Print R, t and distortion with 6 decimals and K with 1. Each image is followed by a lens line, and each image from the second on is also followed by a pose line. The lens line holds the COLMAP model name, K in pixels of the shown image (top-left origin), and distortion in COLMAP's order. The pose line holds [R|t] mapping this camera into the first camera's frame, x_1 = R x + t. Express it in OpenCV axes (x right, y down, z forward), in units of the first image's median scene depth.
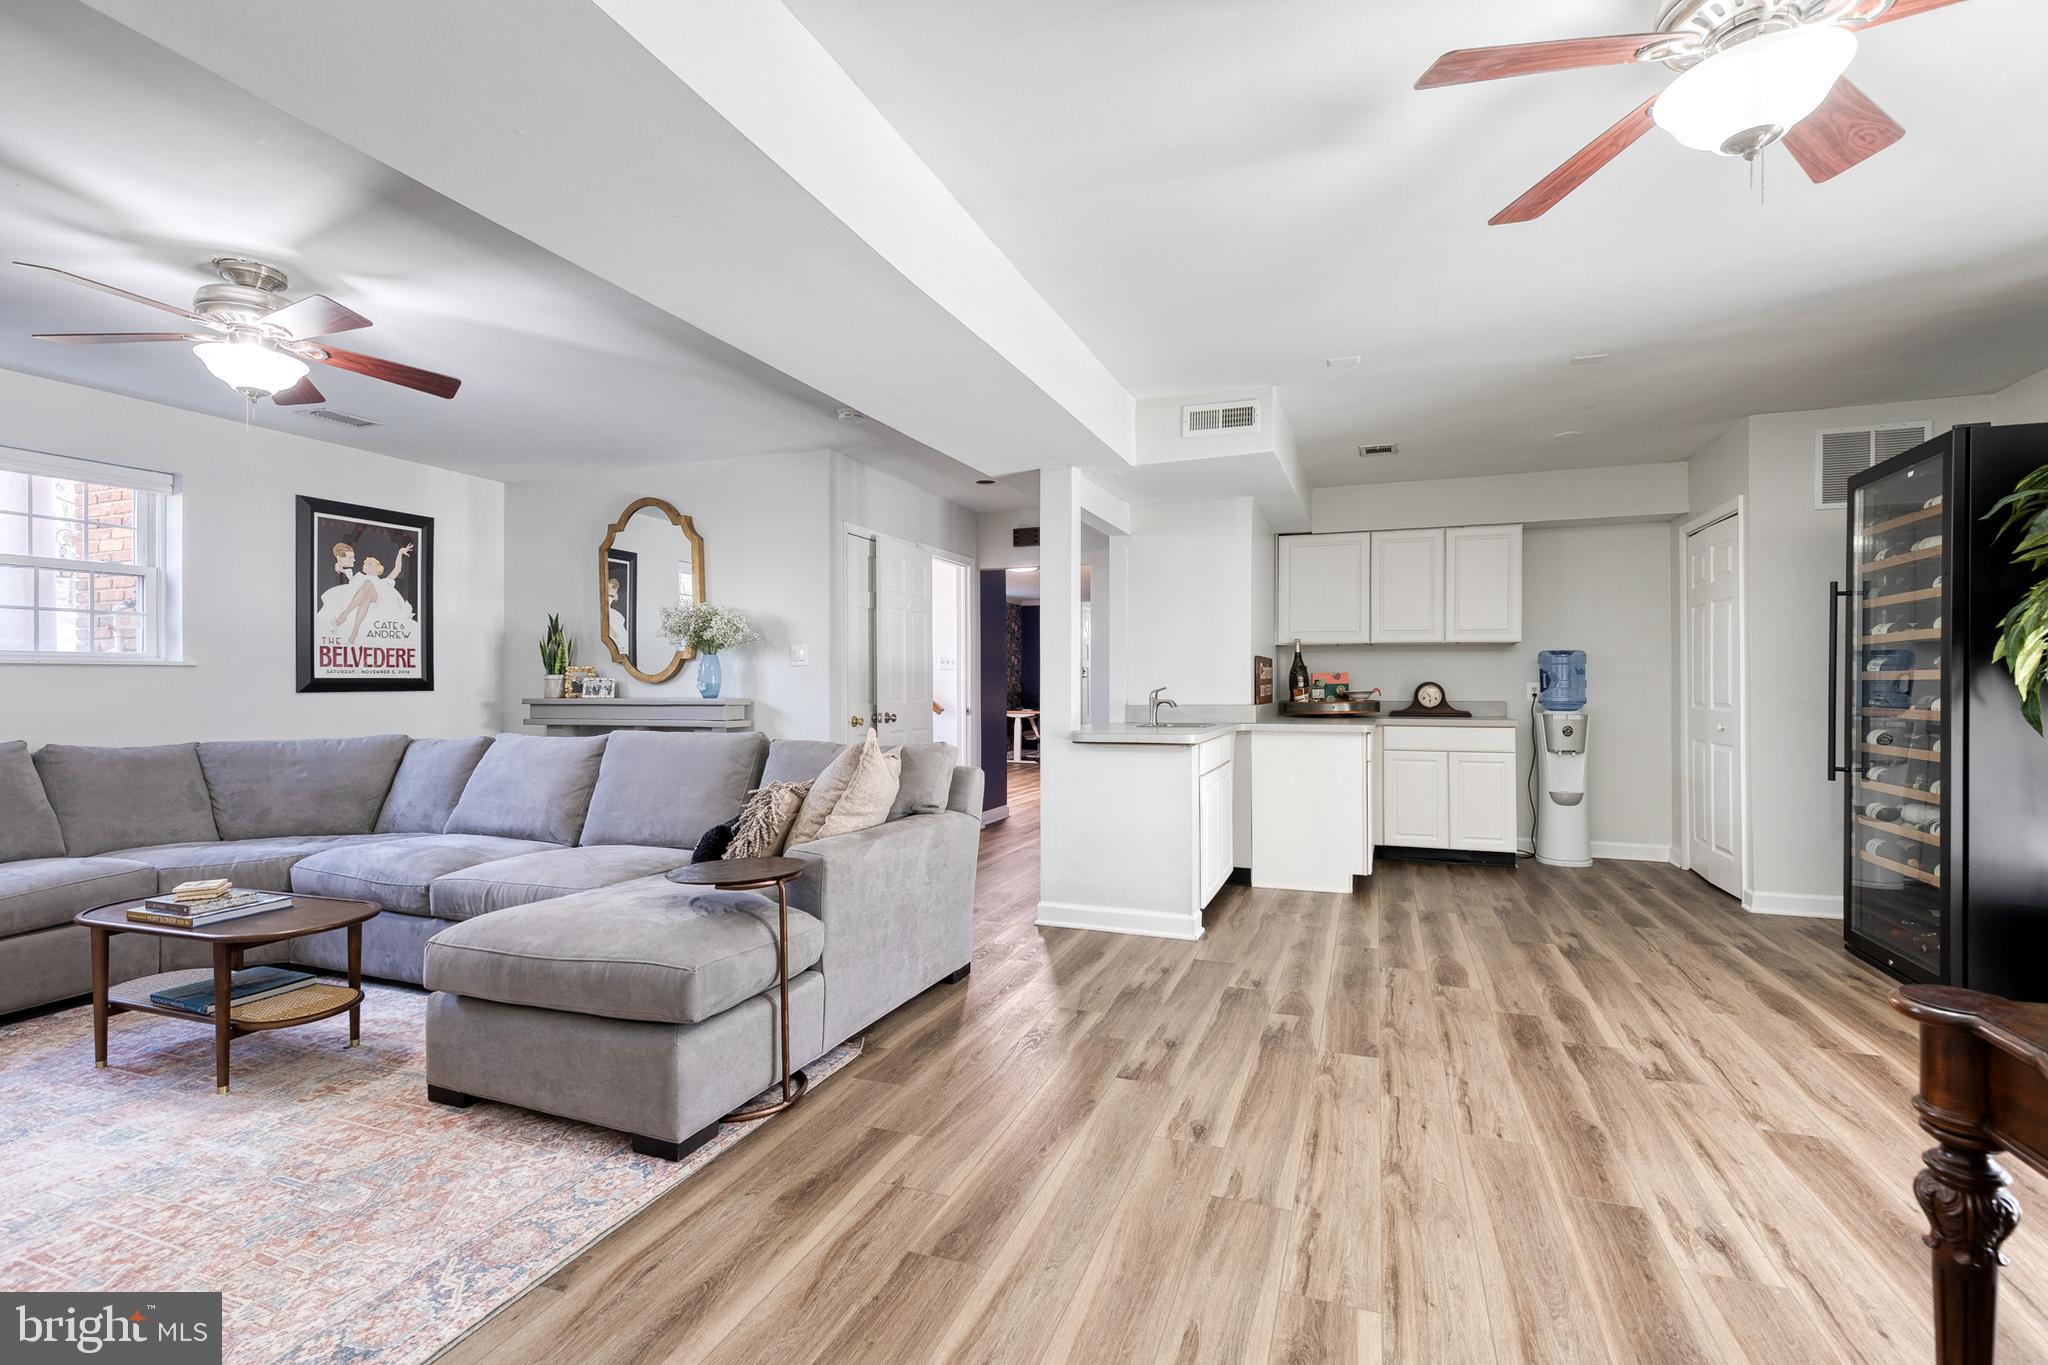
lens RADIAL K [[925.9, 0, 1042.6], [0, 925.9, 691.5], [0, 0, 1]] dist [0.005326, 0.000192]
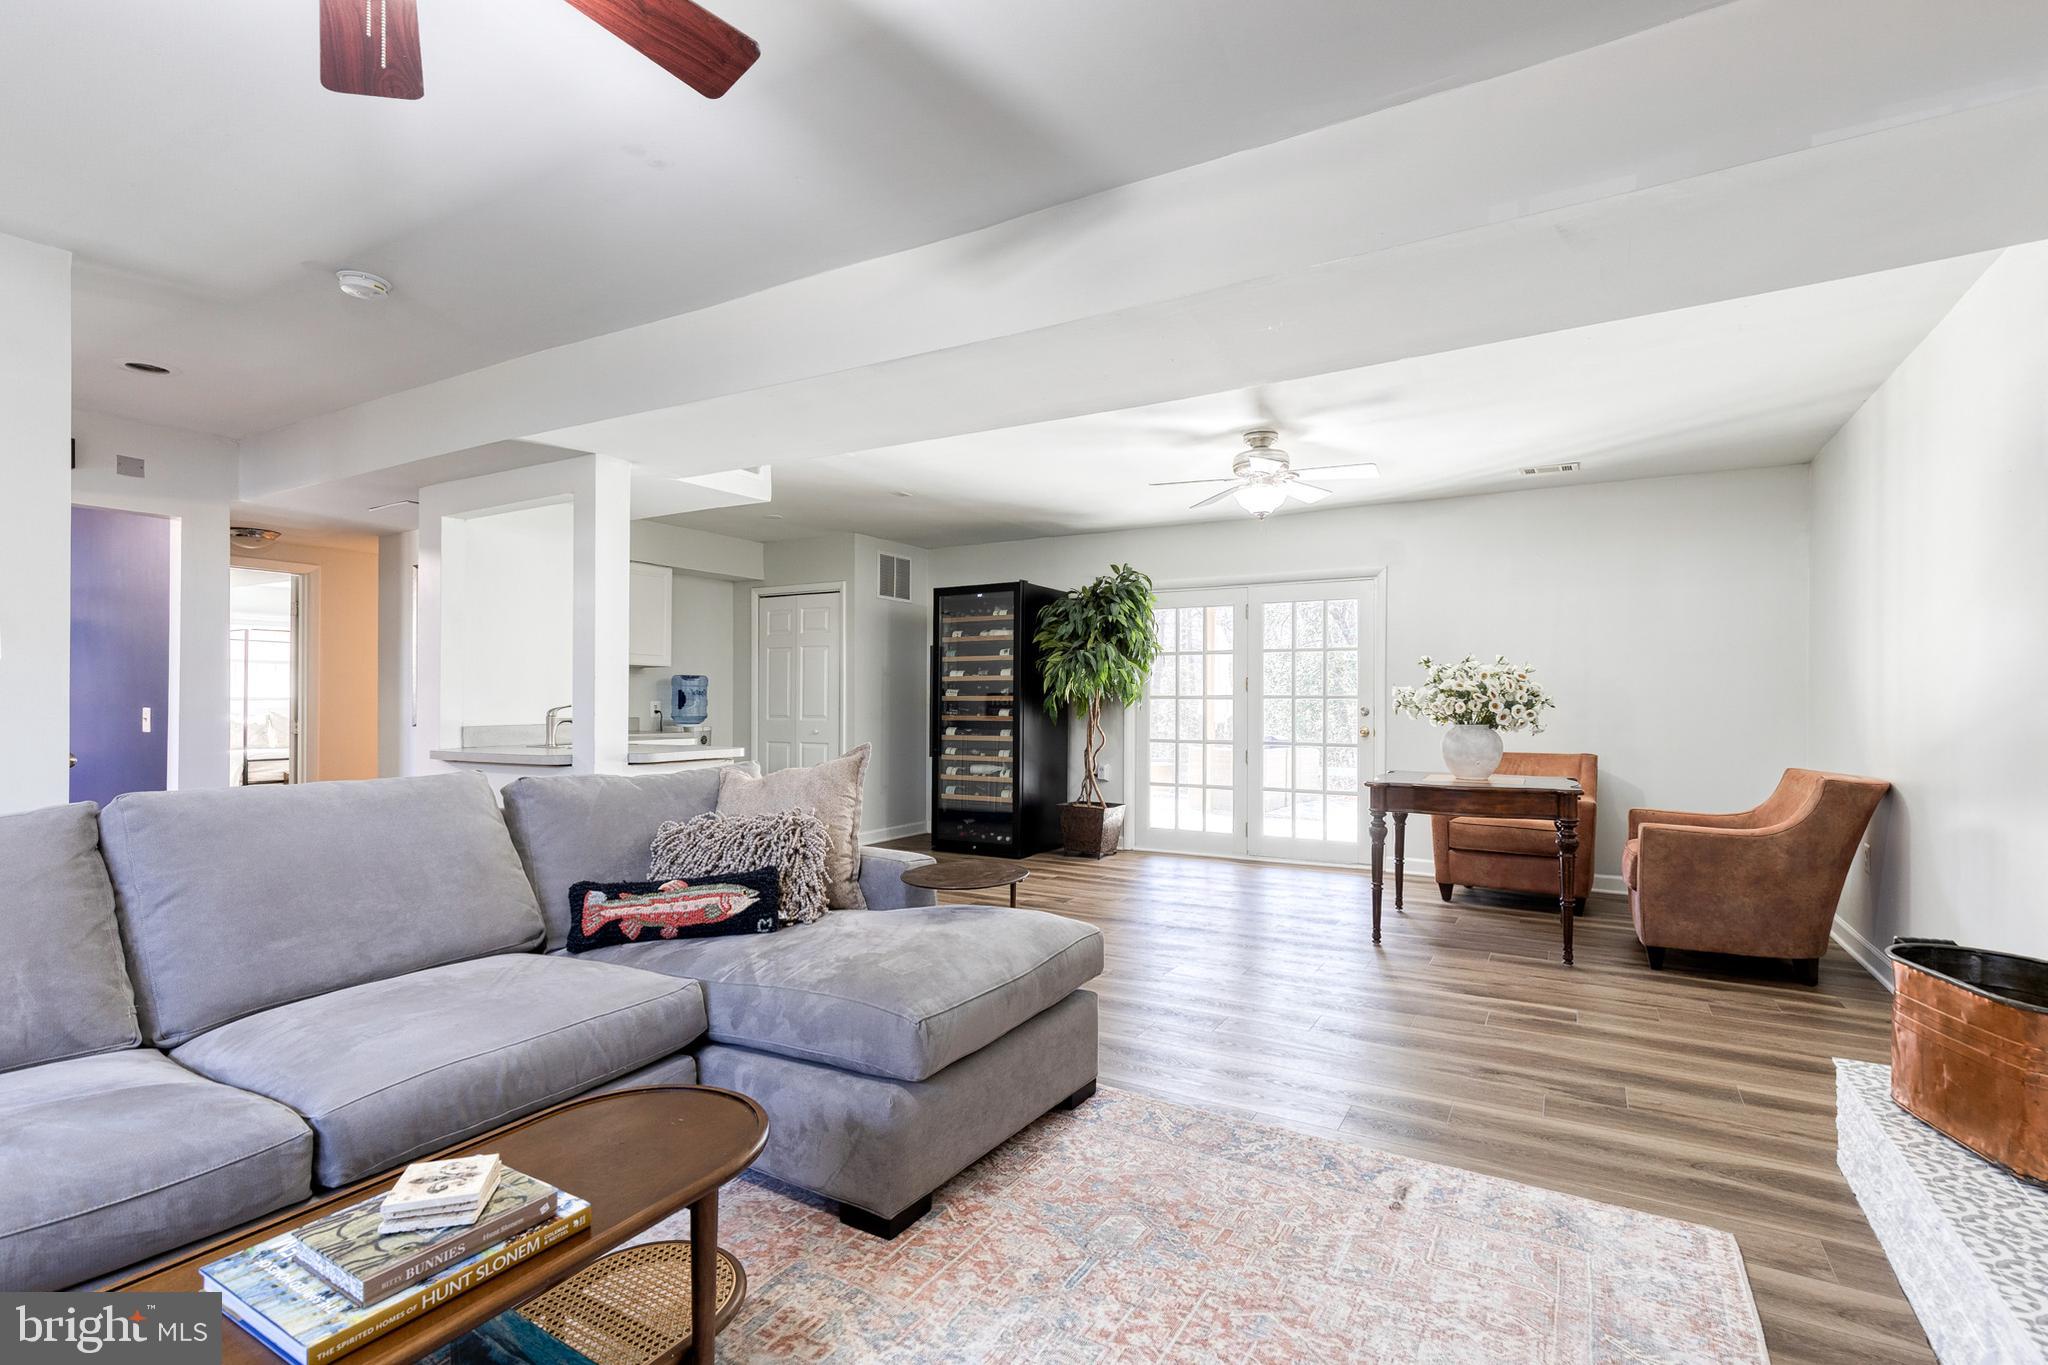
lens RADIAL K [[949.4, 0, 1057.5], [0, 949.4, 700.6], [0, 0, 1]] dist [0.001023, 0.000041]
pose [[0.158161, 0.005418, 0.987399, -0.998235], [0.005976, 0.999961, -0.006444, 0.000981], [-0.987395, 0.006920, 0.158122, 0.520092]]
